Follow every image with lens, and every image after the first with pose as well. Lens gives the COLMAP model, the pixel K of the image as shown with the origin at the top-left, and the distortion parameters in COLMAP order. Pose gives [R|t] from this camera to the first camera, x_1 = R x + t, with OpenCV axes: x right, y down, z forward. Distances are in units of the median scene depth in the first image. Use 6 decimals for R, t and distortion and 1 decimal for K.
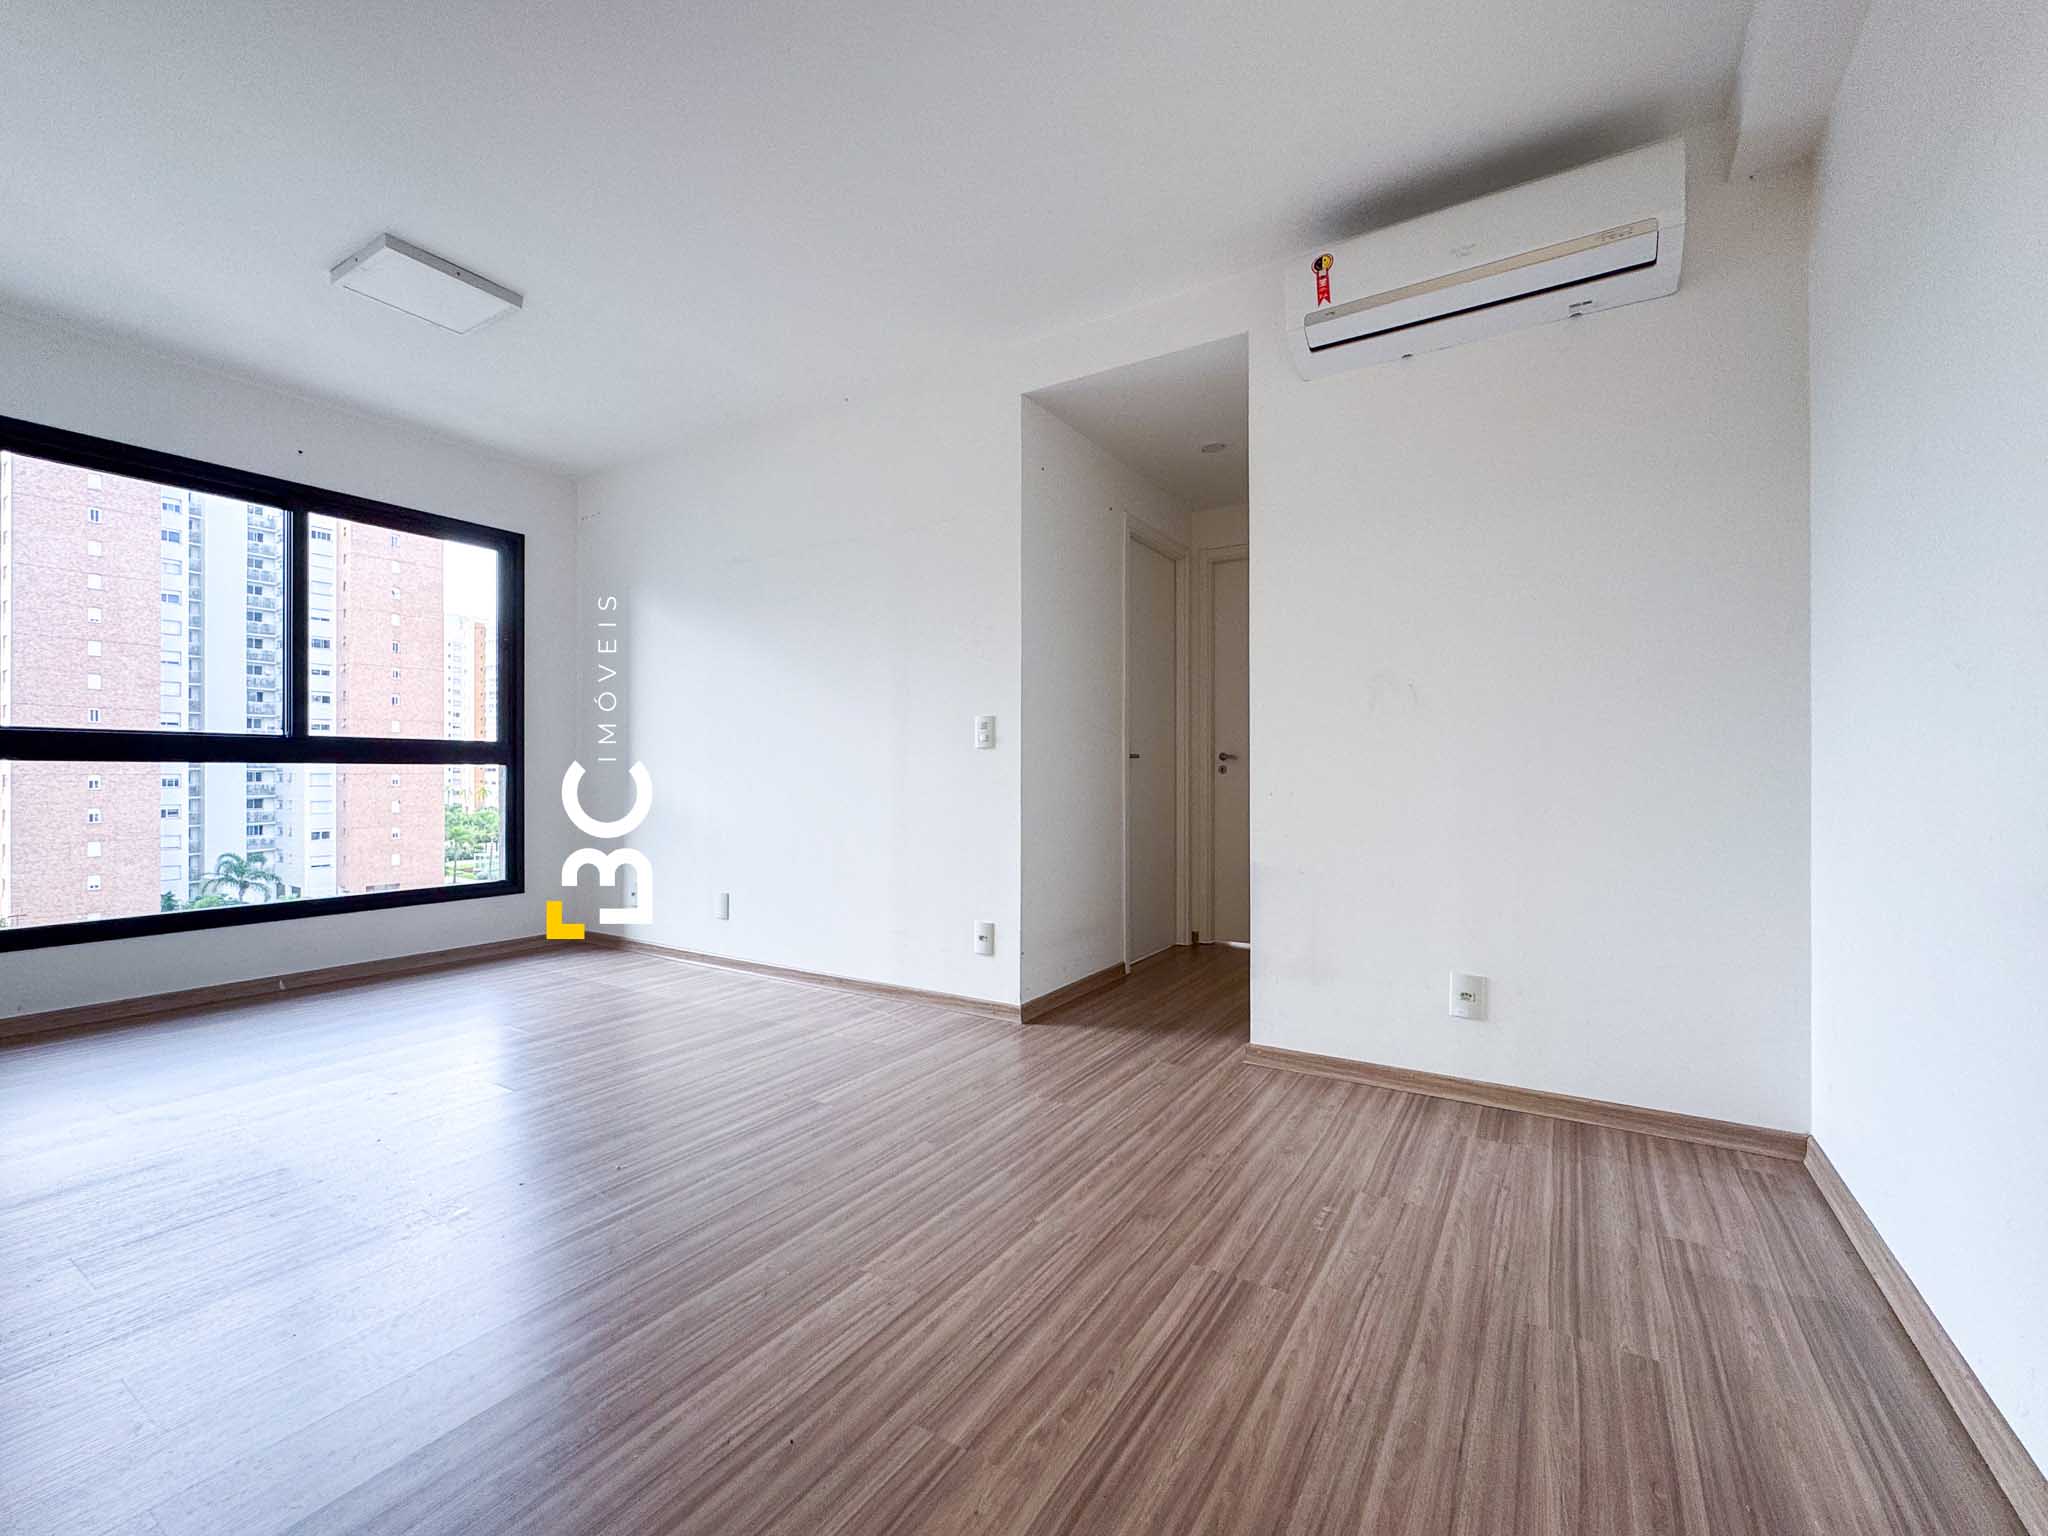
lens RADIAL K [[854.3, 0, 1026.5], [0, 854.3, 786.8], [0, 0, 1]] dist [0.010953, -0.000218]
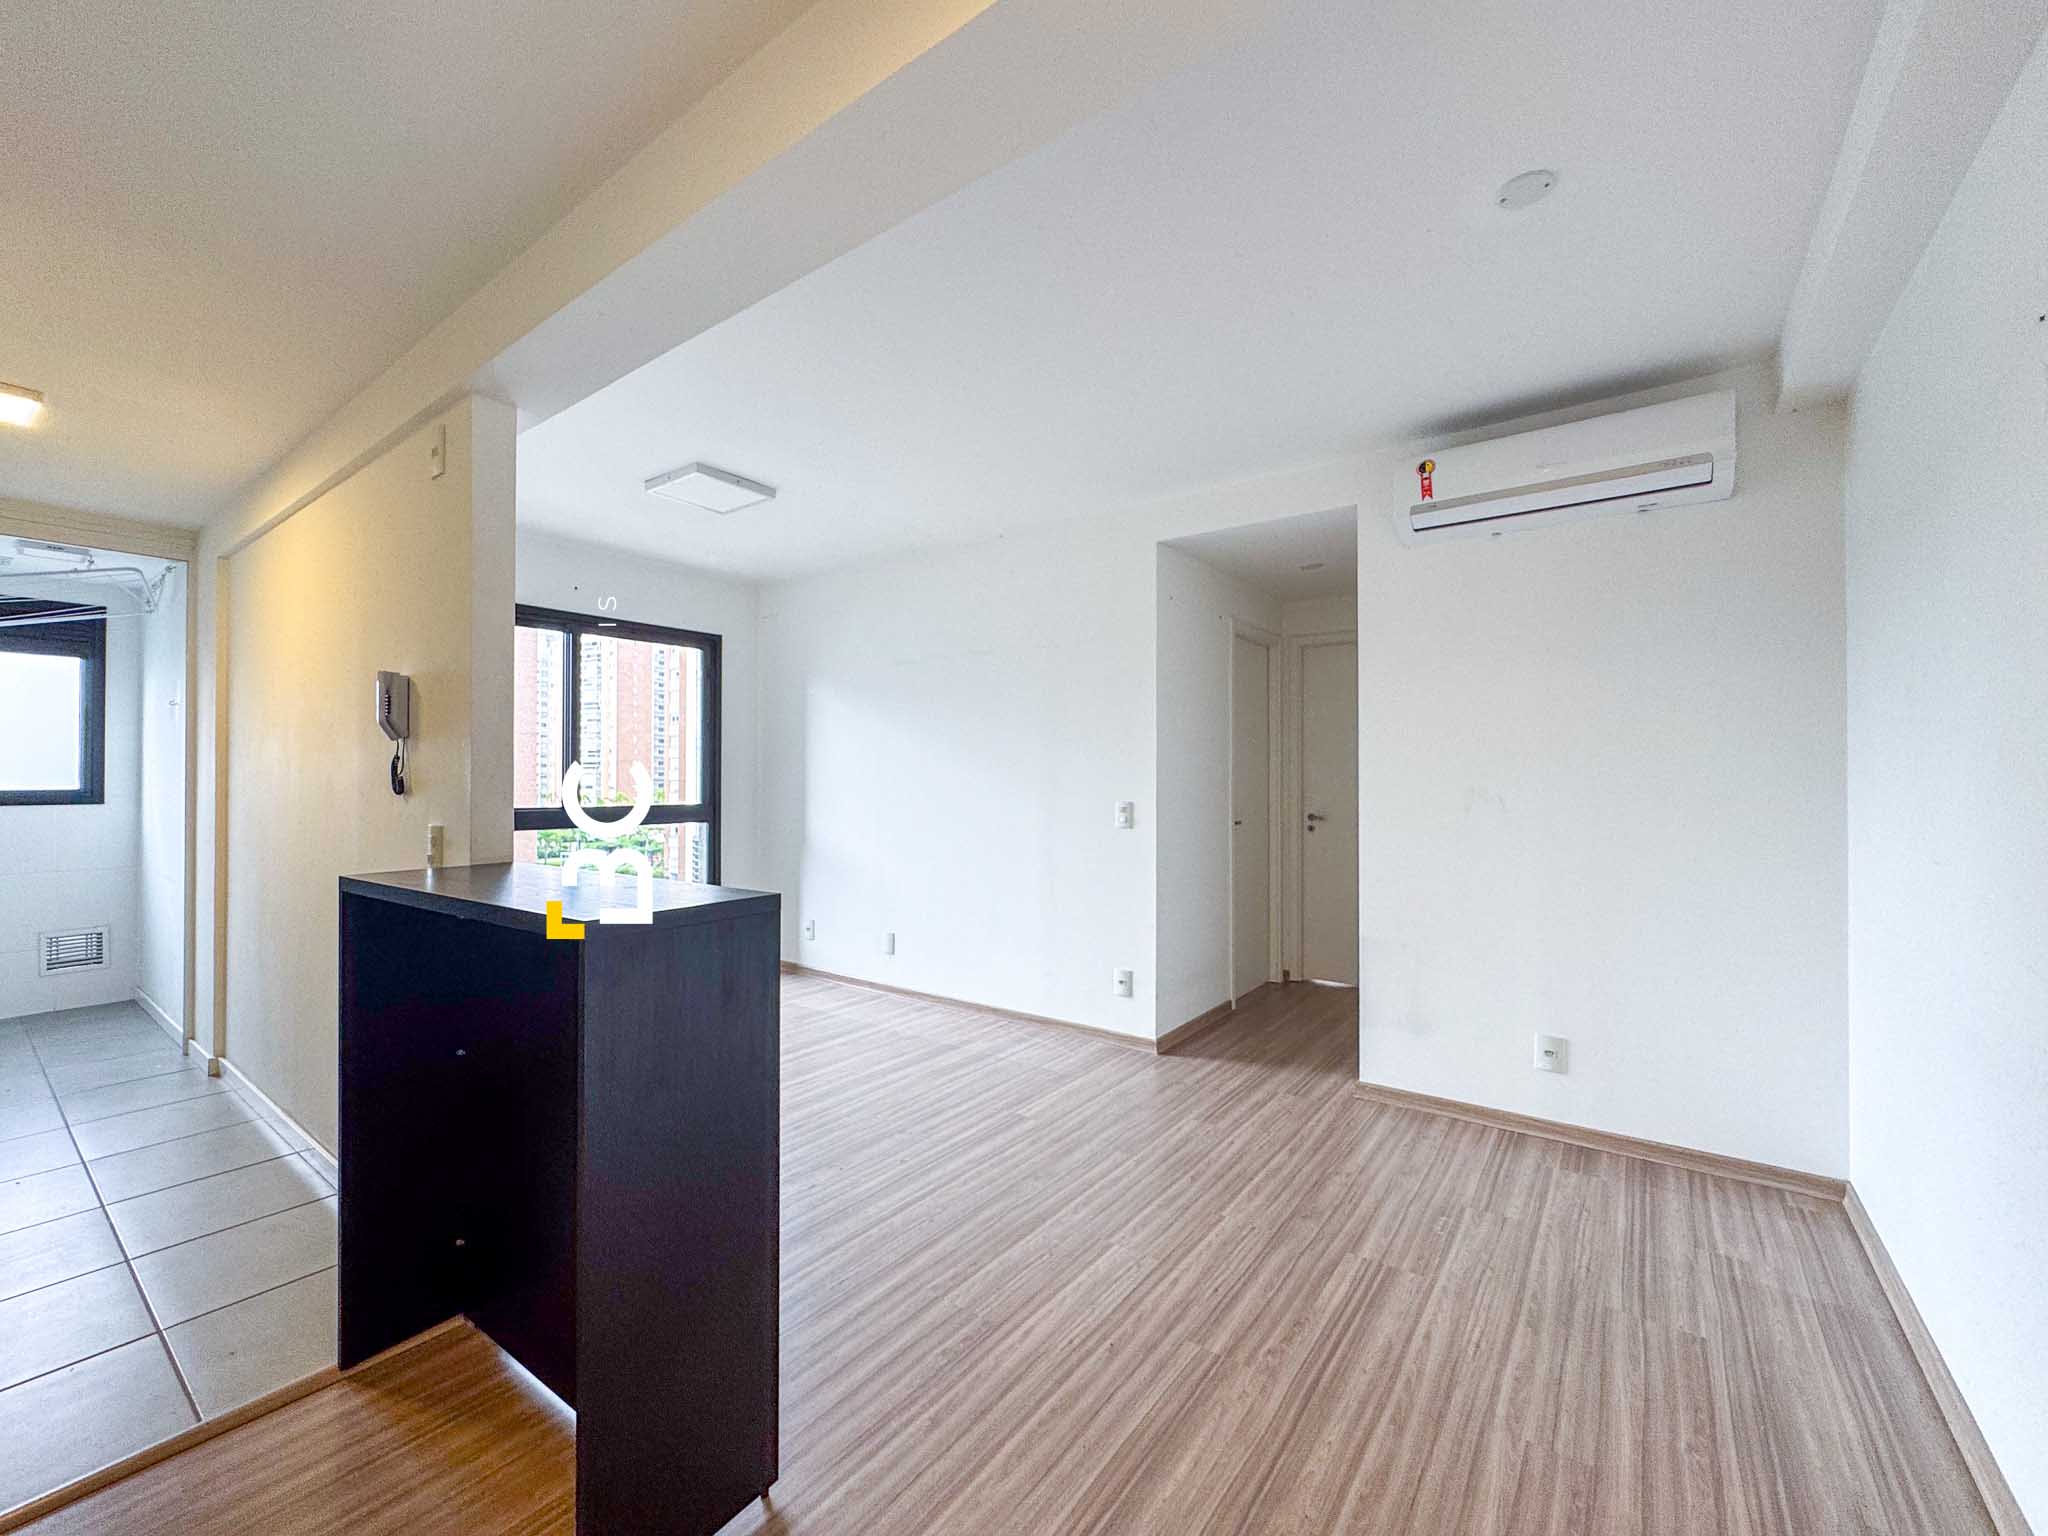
lens RADIAL K [[854.3, 0, 963.4], [0, 854.3, 780.9], [0, 0, 1]] dist [0.010953, -0.000218]
pose [[0.994286, -0.001276, -0.106745, -0.213123], [0.001375, 0.999999, 0.000854, -0.164885], [0.106744, -0.000996, 0.994286, -0.352248]]
